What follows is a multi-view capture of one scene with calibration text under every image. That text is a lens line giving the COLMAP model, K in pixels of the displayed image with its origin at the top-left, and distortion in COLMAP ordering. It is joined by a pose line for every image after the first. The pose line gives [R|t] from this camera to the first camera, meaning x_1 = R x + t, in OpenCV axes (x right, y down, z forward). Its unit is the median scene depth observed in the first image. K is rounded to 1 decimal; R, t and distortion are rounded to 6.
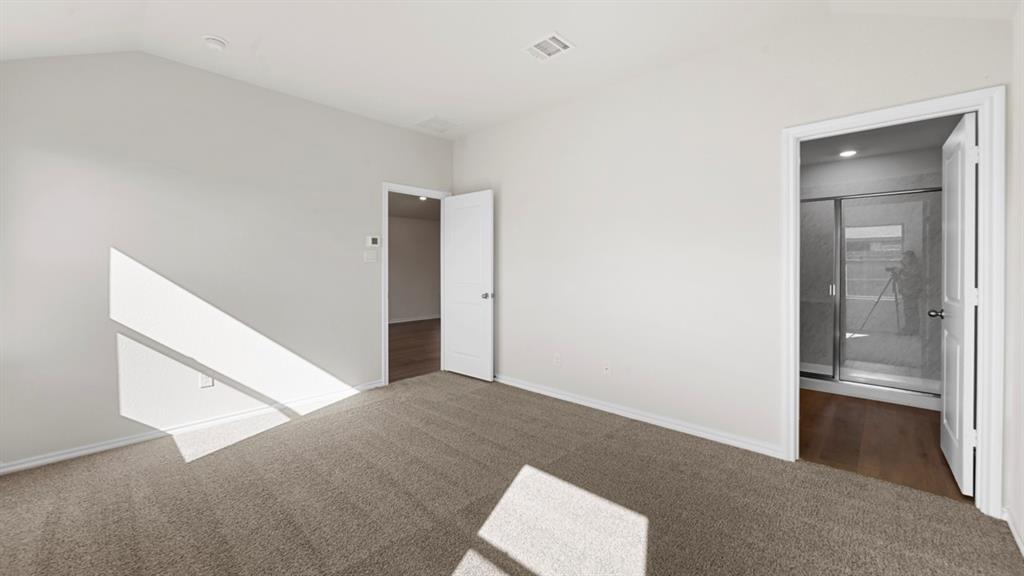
lens RADIAL K [[408.9, 0, 505.2], [0, 408.9, 259.2], [0, 0, 1]] dist [-0.001625, -0.000178]
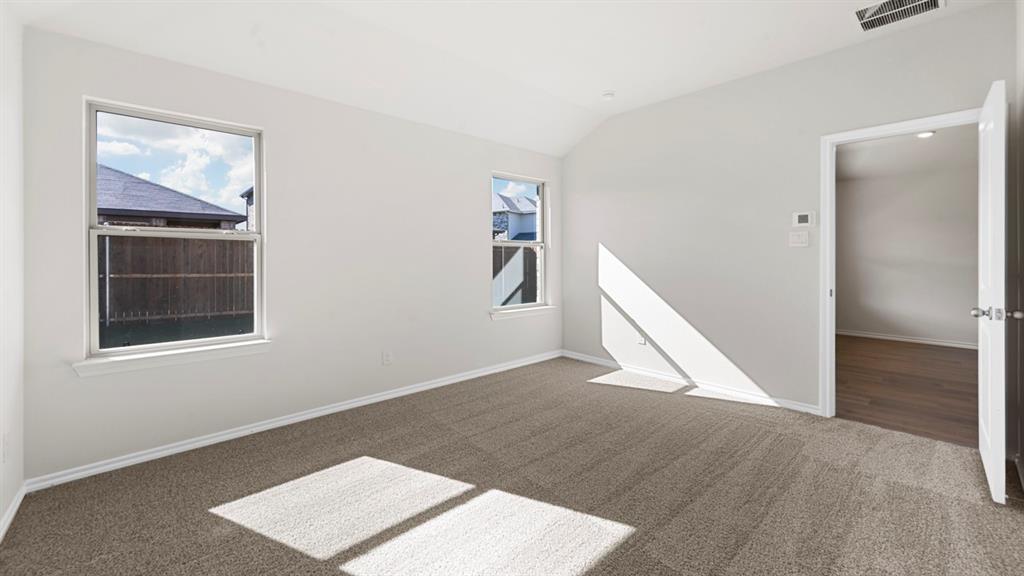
lens RADIAL K [[408.9, 0, 505.2], [0, 408.9, 259.2], [0, 0, 1]] dist [-0.001625, -0.000178]
pose [[-0.066835, 0.016628, -0.997626, 0.611601], [0.029467, 0.999458, 0.014685, 0.003280], [0.997329, -0.028415, -0.067288, 0.645033]]
